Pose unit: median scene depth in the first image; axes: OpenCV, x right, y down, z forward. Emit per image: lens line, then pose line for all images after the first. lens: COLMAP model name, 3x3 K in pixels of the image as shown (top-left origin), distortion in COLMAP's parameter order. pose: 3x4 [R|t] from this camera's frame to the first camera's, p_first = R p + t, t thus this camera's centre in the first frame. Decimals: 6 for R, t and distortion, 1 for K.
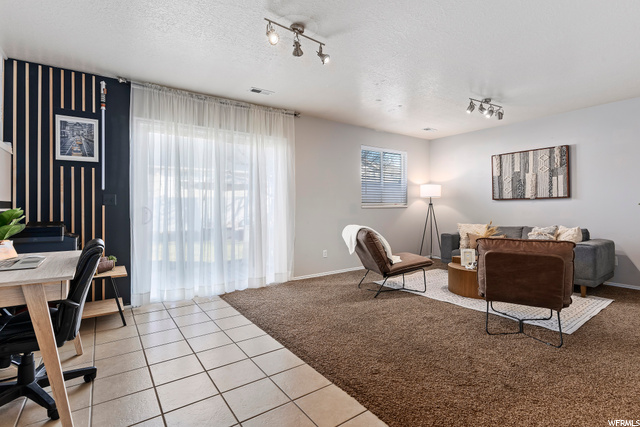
lens RADIAL K [[310.4, 0, 316.4], [0, 310.4, 208.0], [0, 0, 1]] dist [0.000296, 0.000852]
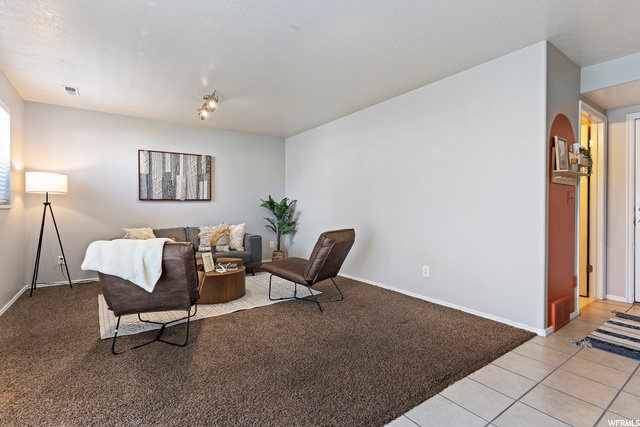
lens RADIAL K [[310.4, 0, 316.8], [0, 310.4, 211.5], [0, 0, 1]] dist [0.000296, 0.000852]
pose [[-0.013108, -0.004349, 0.999905, -0.351817], [0.006433, 0.999969, 0.004434, 0.006451], [-0.999893, 0.006490, -0.013080, 0.557083]]
